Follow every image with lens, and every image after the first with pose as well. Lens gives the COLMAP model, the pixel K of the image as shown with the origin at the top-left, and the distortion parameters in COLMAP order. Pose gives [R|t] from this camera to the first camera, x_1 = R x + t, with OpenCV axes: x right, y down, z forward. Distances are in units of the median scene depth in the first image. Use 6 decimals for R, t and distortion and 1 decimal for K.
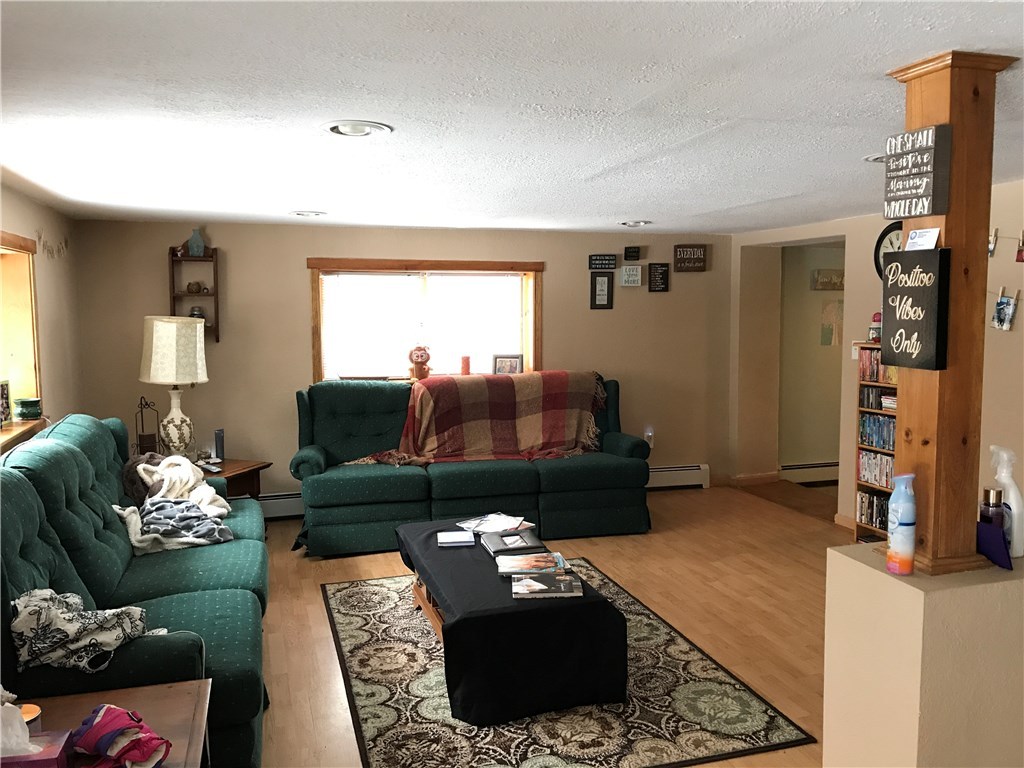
lens RADIAL K [[832.4, 0, 512.0], [0, 832.4, 384.0], [0, 0, 1]] dist [0.016113, 0.004477]
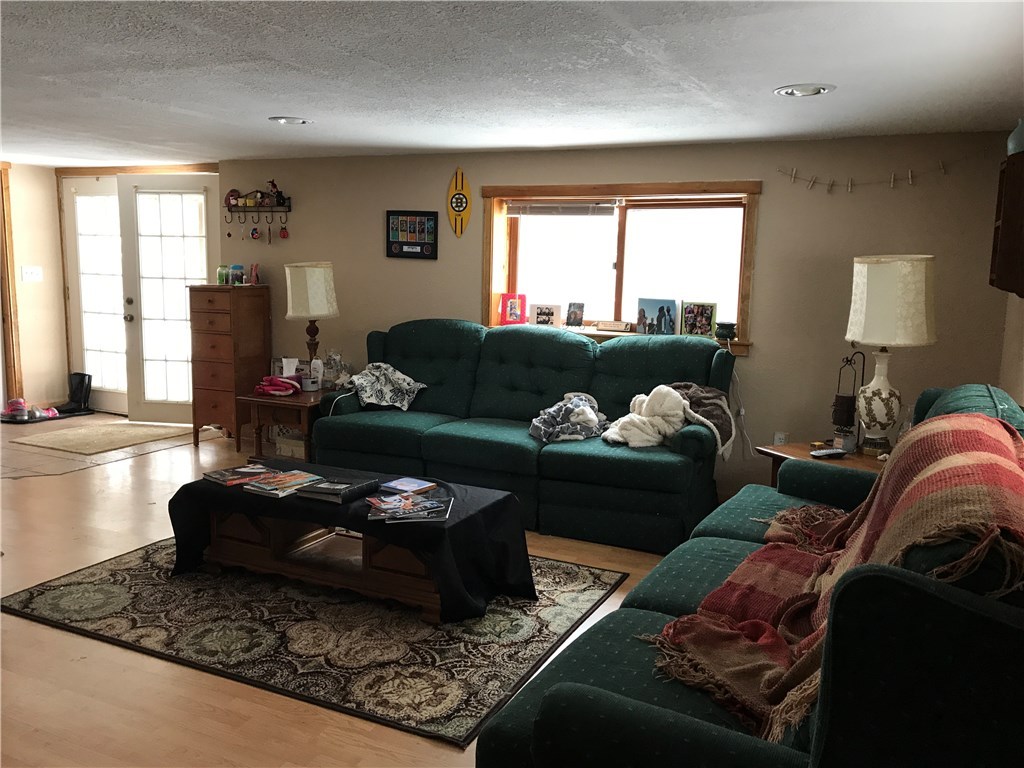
lens RADIAL K [[832.4, 0, 512.0], [0, 832.4, 384.0], [0, 0, 1]] dist [0.016113, 0.004477]
pose [[-0.673014, 0.100844, -0.732723, 0.551613], [-0.090607, 0.971959, 0.216993, -0.142155], [0.734059, 0.212429, -0.645005, 1.771118]]
